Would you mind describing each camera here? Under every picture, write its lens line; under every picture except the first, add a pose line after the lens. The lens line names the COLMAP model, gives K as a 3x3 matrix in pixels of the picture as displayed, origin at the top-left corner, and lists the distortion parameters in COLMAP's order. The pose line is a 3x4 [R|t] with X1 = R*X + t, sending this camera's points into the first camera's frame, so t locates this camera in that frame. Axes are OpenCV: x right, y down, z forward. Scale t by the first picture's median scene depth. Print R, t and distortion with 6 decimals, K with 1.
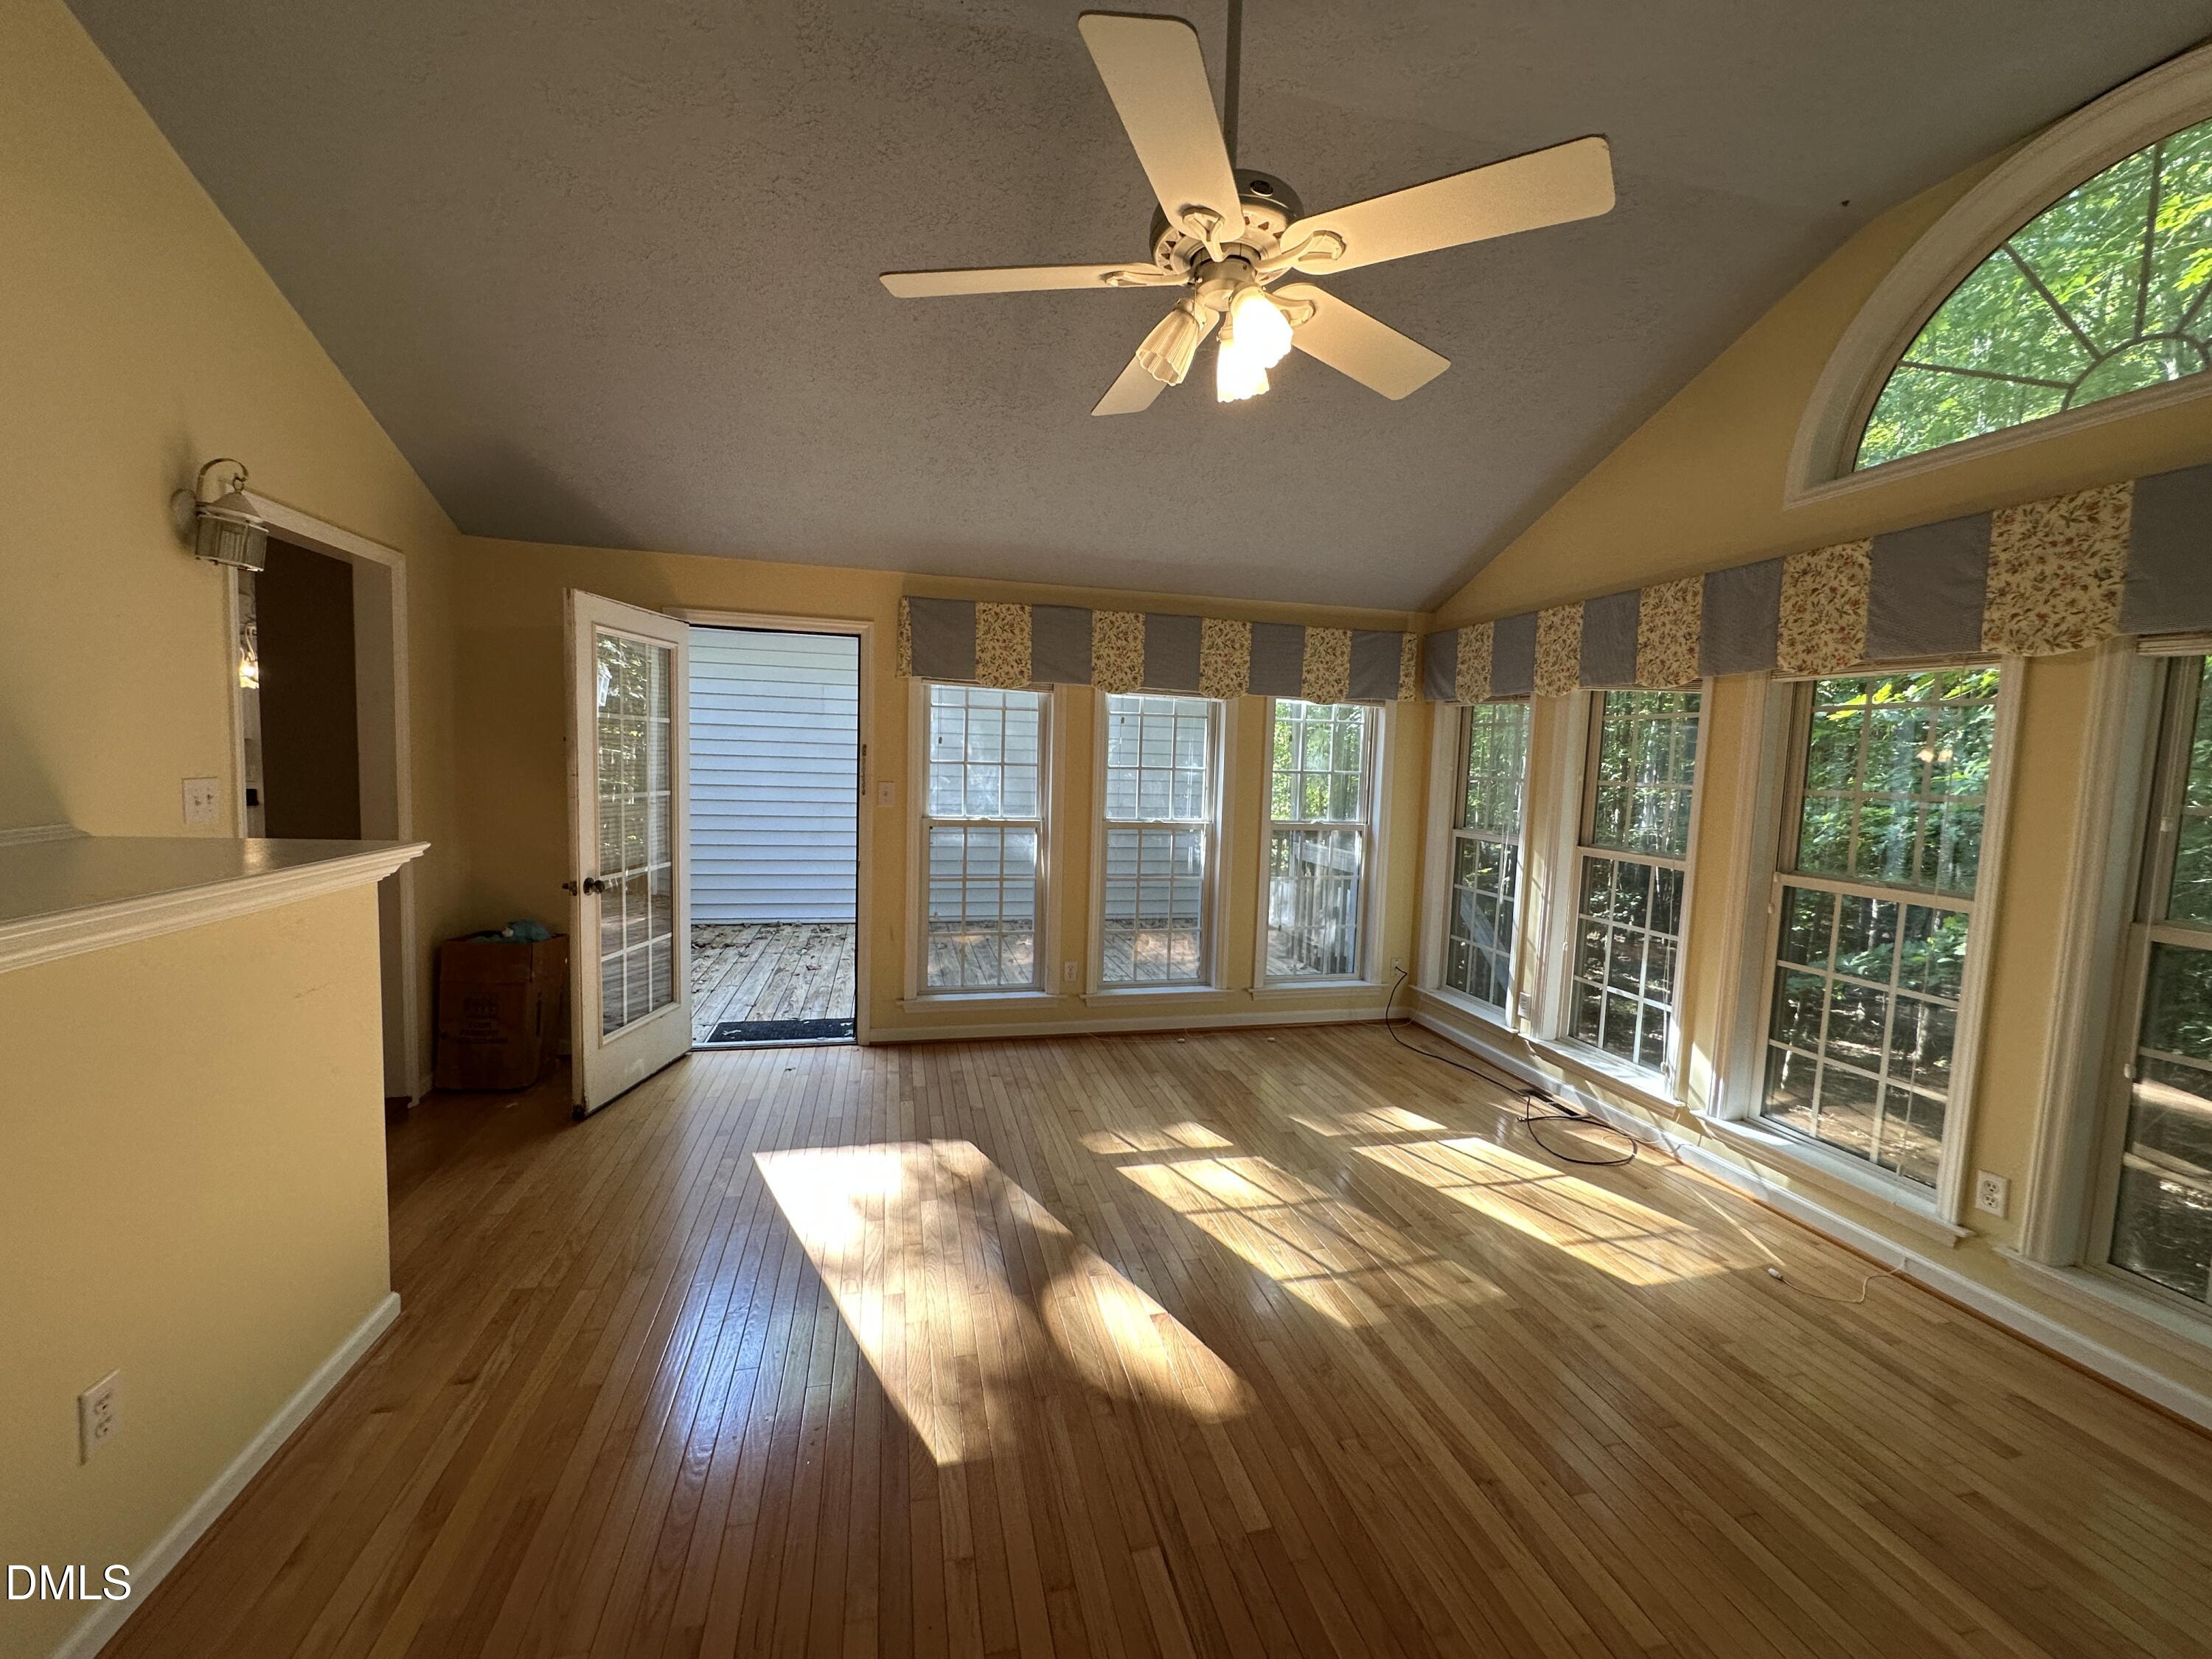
lens RADIAL K [[877.6, 0, 1104.8], [0, 877.6, 836.0], [0, 0, 1]] dist [-0.003371, 0.001124]
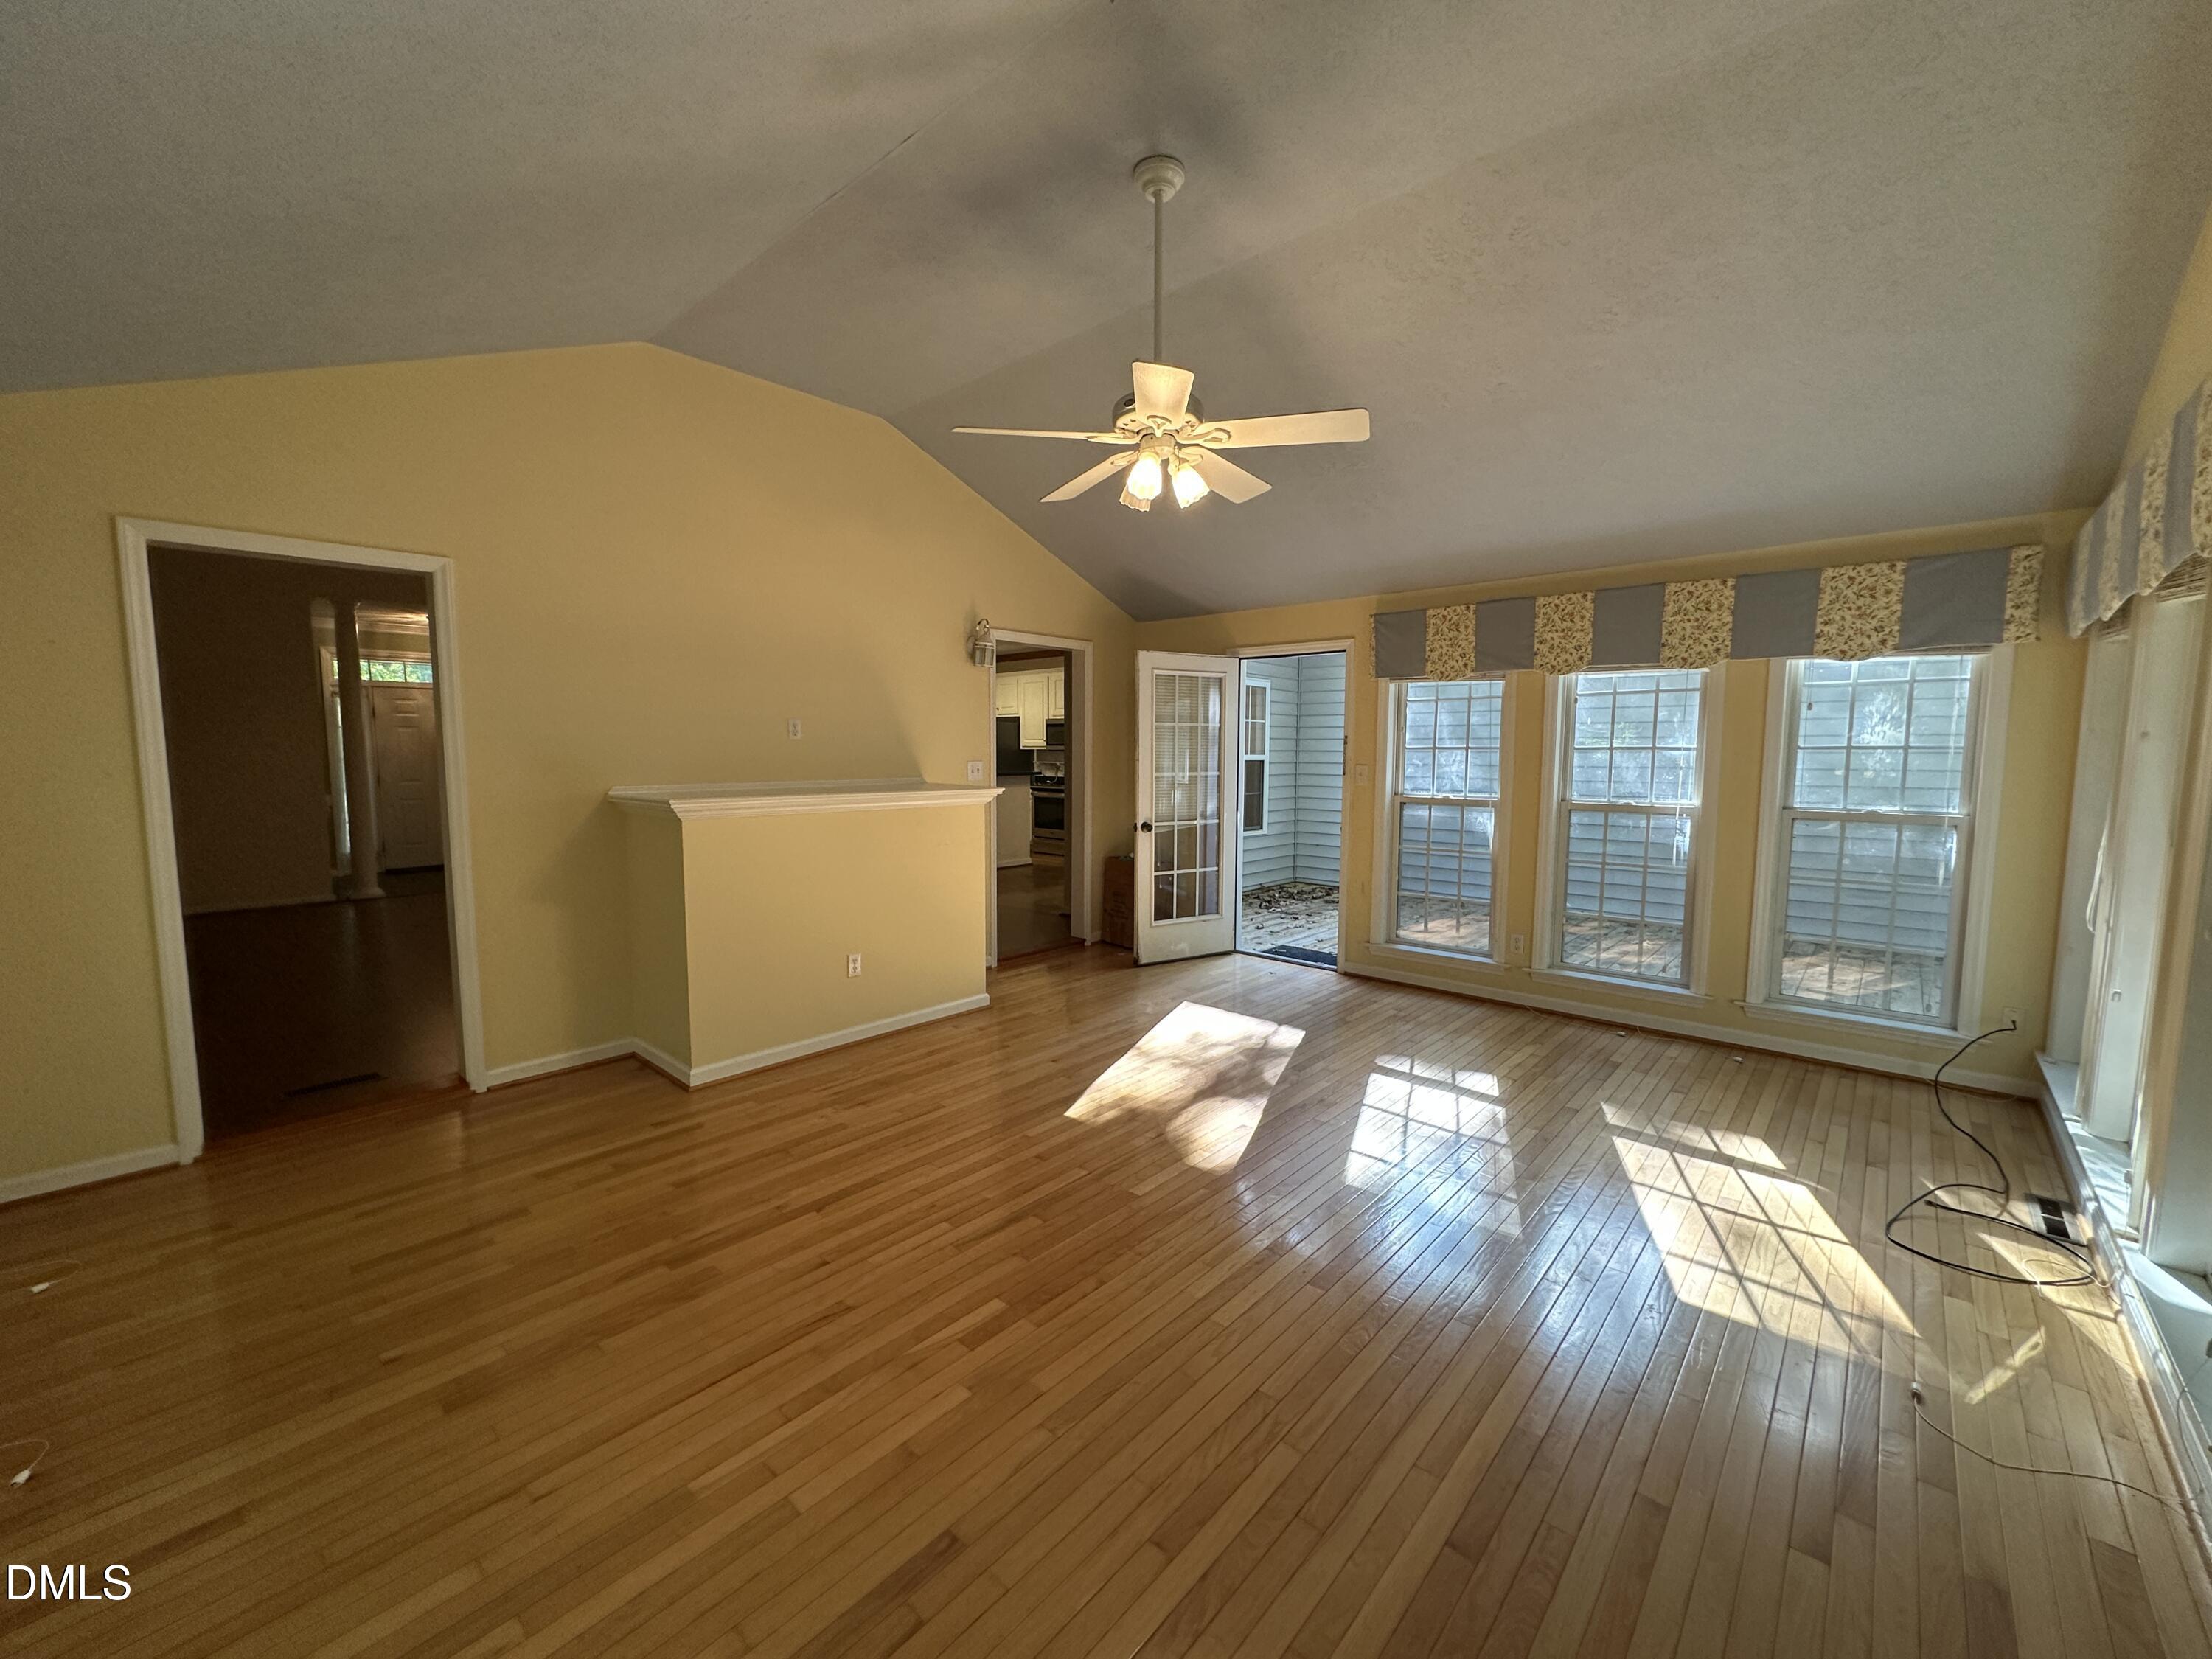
lens RADIAL K [[877.6, 0, 1125.8], [0, 877.6, 835.9], [0, 0, 1]] dist [-0.003371, 0.001124]
pose [[0.573982, 0.049236, -0.817386, 0.574960], [-0.057629, 0.998145, 0.019656, 0.033637], [0.816837, 0.035823, 0.575755, 0.008916]]
